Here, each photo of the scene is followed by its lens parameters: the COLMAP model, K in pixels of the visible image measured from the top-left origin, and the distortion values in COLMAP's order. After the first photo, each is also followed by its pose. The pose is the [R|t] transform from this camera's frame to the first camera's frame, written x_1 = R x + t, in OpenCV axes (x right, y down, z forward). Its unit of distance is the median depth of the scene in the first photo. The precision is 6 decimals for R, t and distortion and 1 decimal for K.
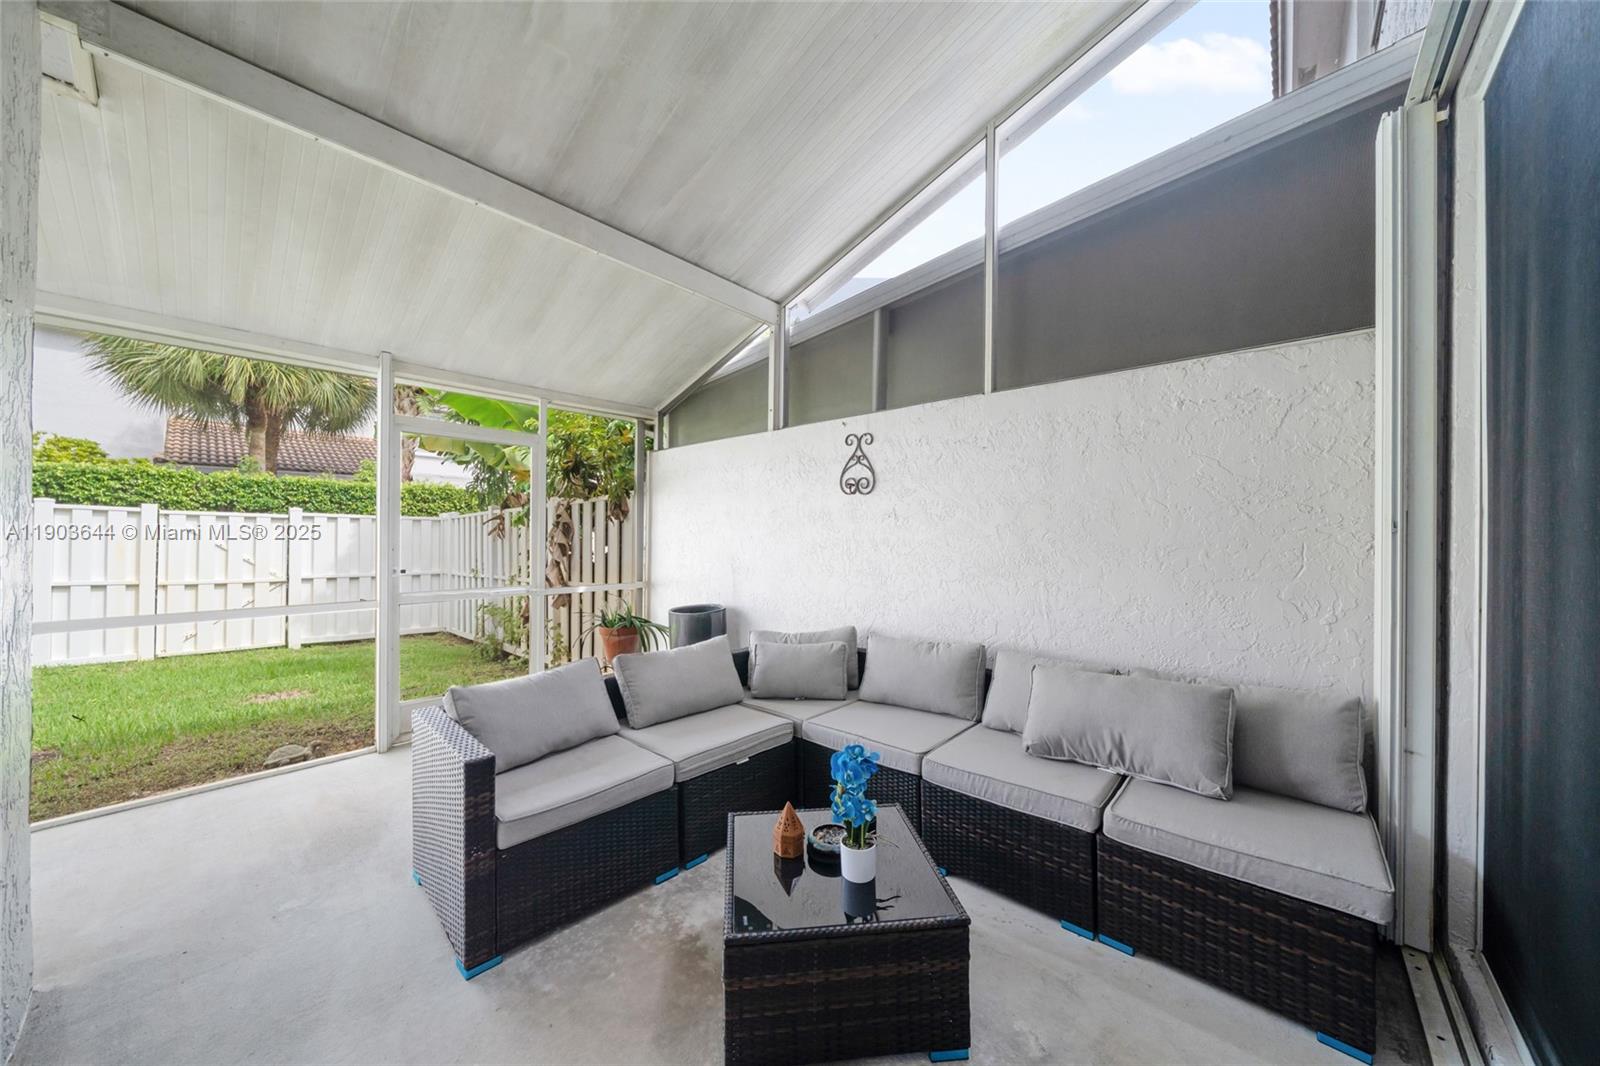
lens RADIAL K [[550.7, 0, 800.0], [0, 550.7, 533.0], [0, 0, 1]] dist [-0.000640, -0.000243]
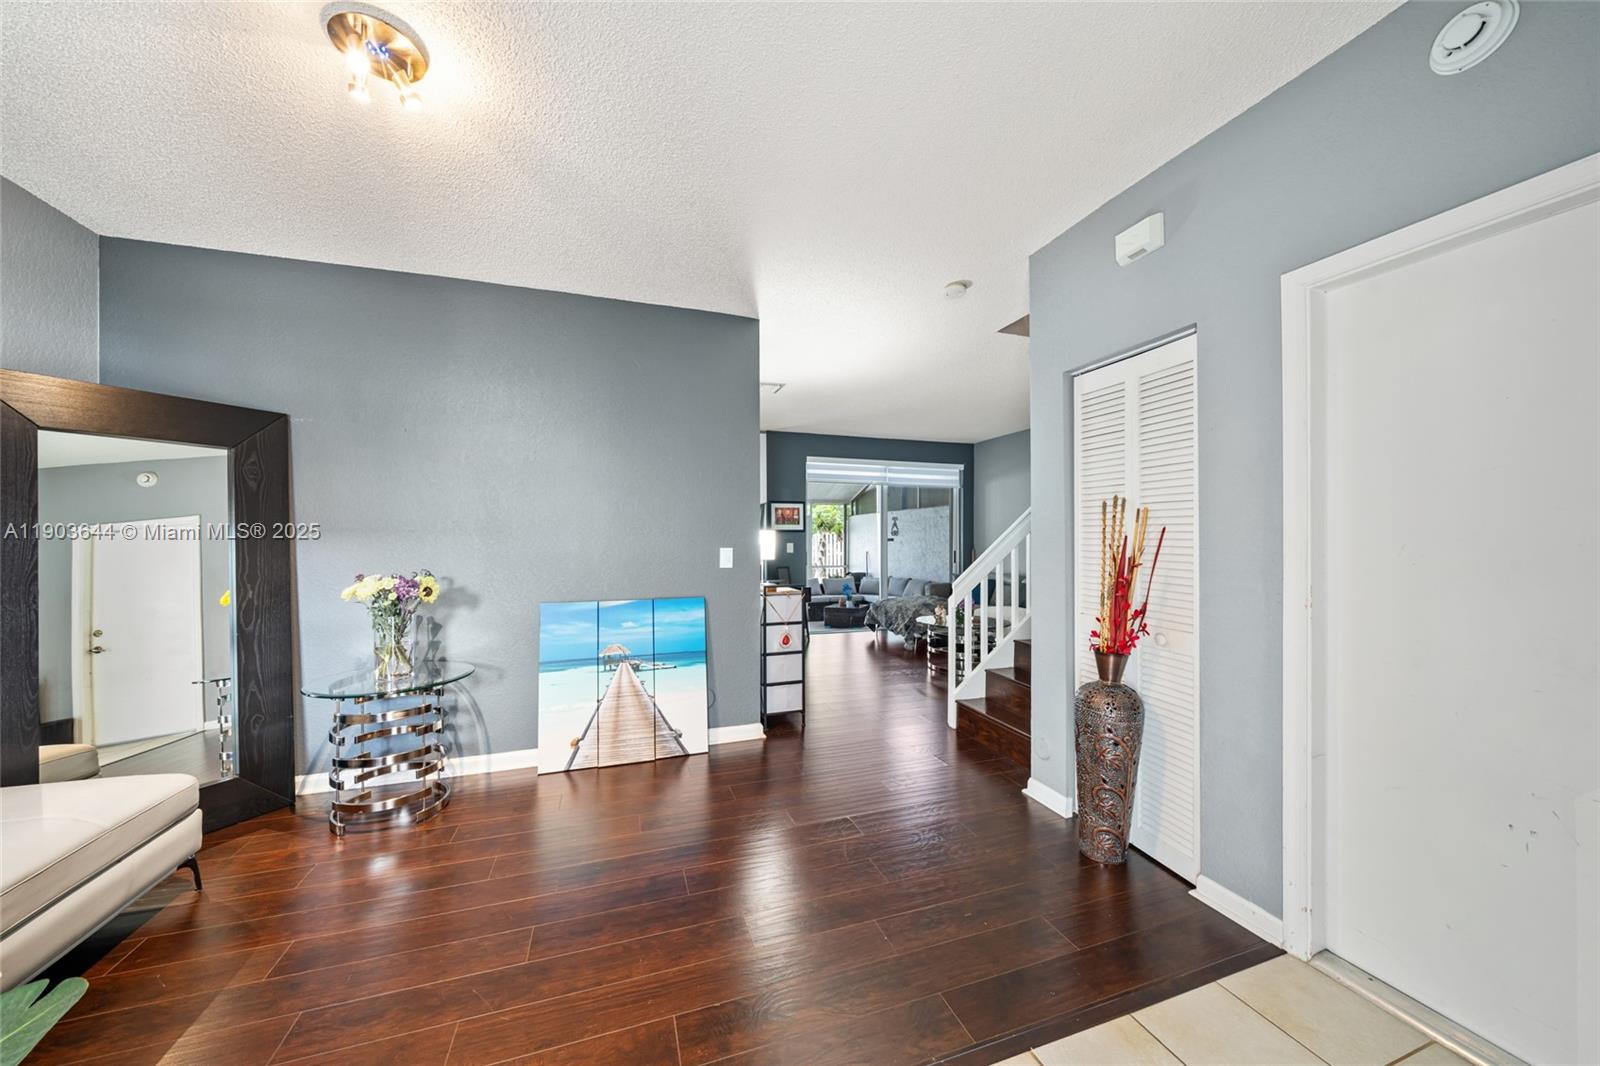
lens RADIAL K [[550.7, 0, 800.0], [0, 550.7, 533.0], [0, 0, 1]] dist [-0.000640, -0.000243]
pose [[0.871324, -0.014899, -0.490482, 0.932444], [0.009783, 0.999868, -0.012993, -0.039899], [0.490610, 0.006523, 0.871355, -1.610697]]
